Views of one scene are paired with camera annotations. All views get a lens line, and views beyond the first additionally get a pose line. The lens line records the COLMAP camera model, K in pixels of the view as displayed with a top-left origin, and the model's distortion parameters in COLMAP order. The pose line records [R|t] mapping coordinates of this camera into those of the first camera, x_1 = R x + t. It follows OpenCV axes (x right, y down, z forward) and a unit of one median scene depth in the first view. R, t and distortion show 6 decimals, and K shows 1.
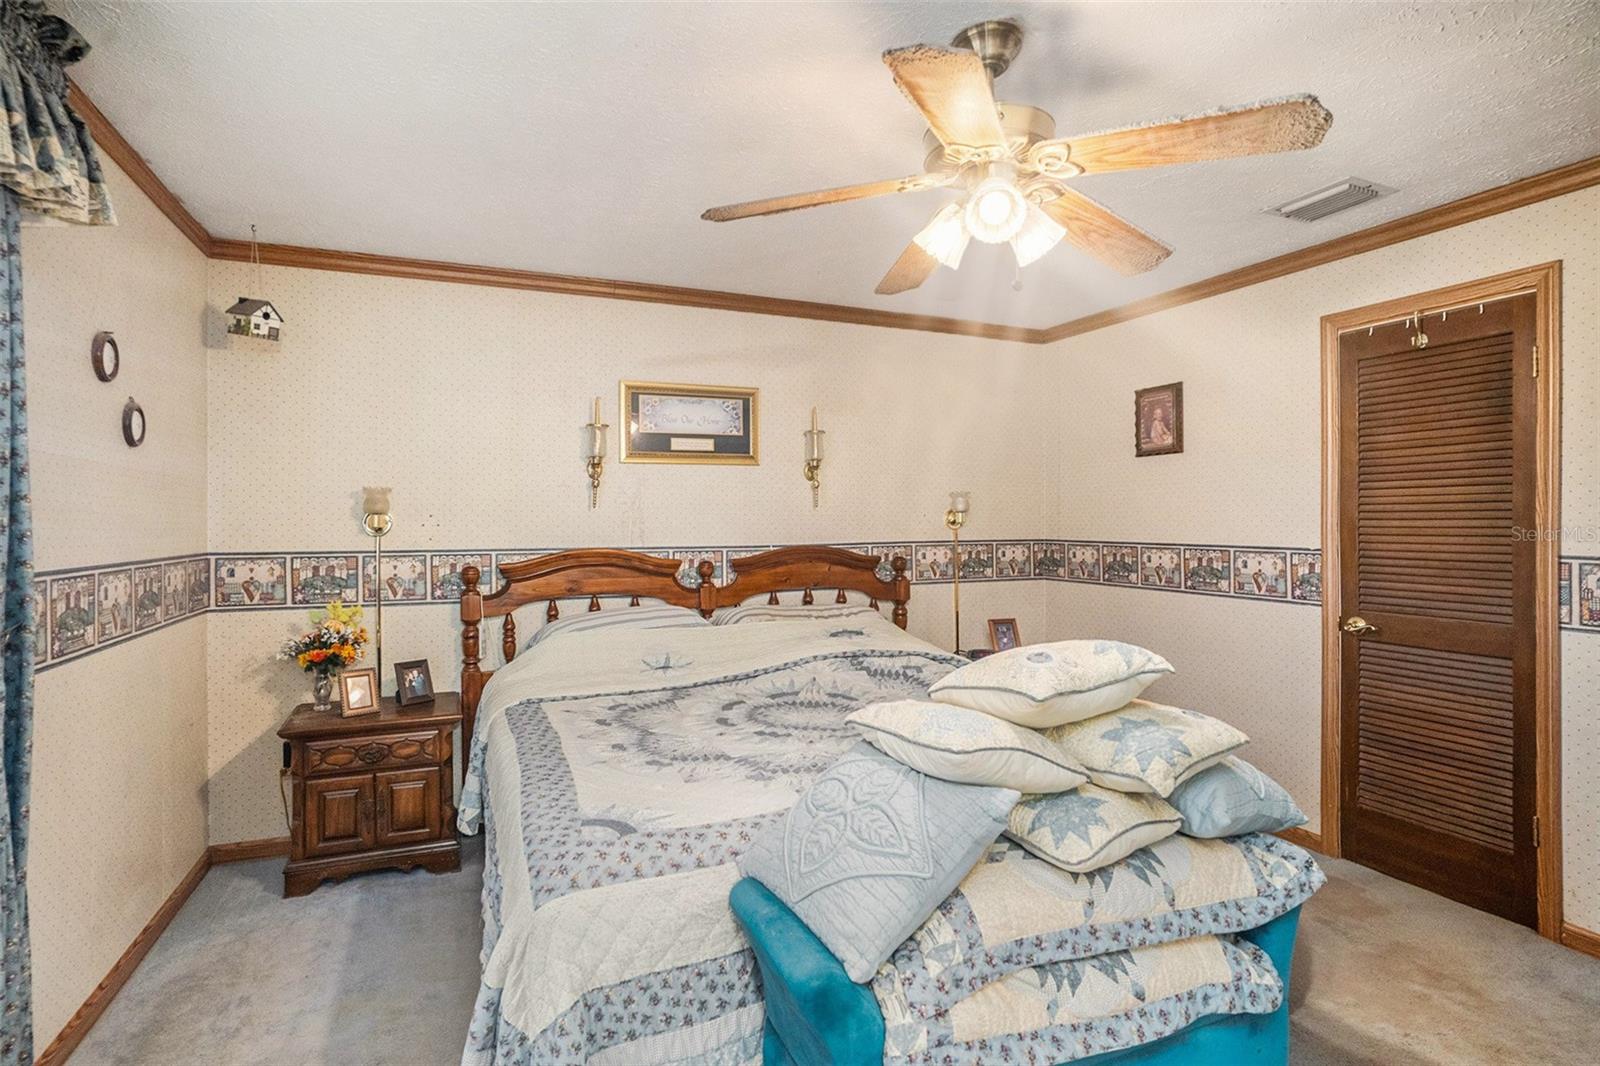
lens RADIAL K [[811.5, 0, 792.6], [0, 811.5, 523.9], [0, 0, 1]] dist [-0.069389, 0.028250]
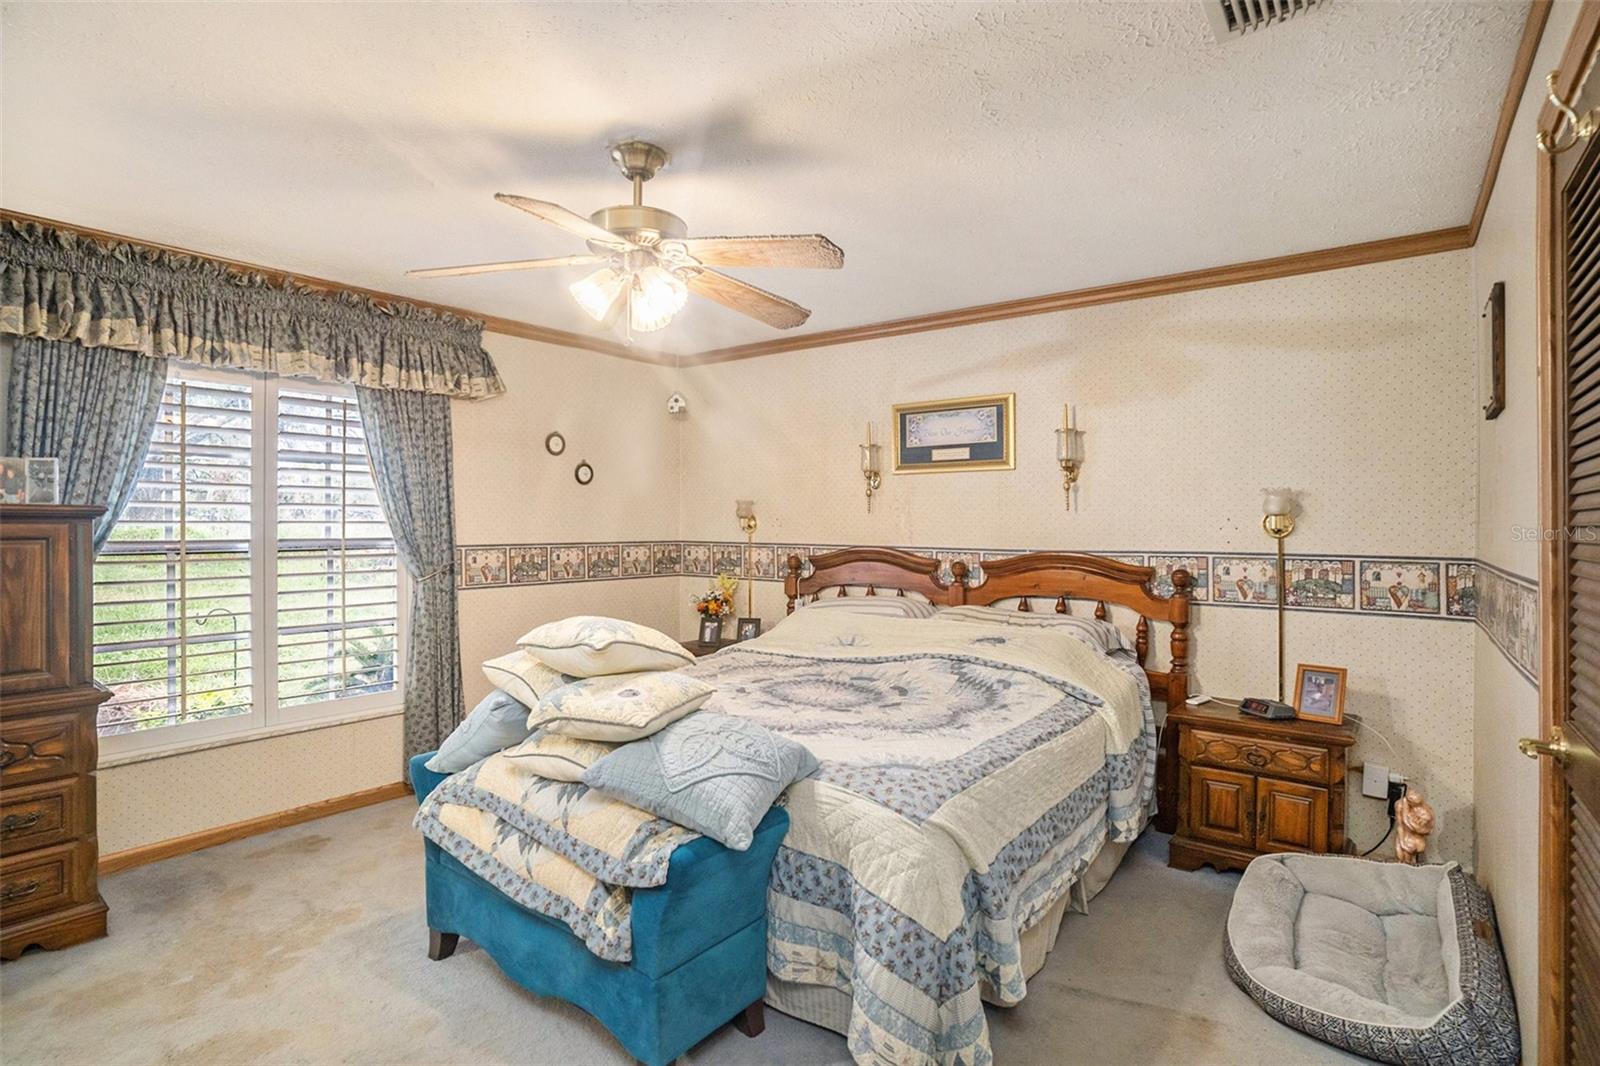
lens RADIAL K [[811.5, 0, 787.4], [0, 811.5, 539.7], [0, 0, 1]] dist [-0.069389, 0.028250]
pose [[0.485262, 0.024314, -0.874030, 0.720472], [-0.007636, 0.999693, 0.023571, -0.007341], [0.874335, -0.004764, 0.485299, 0.278280]]
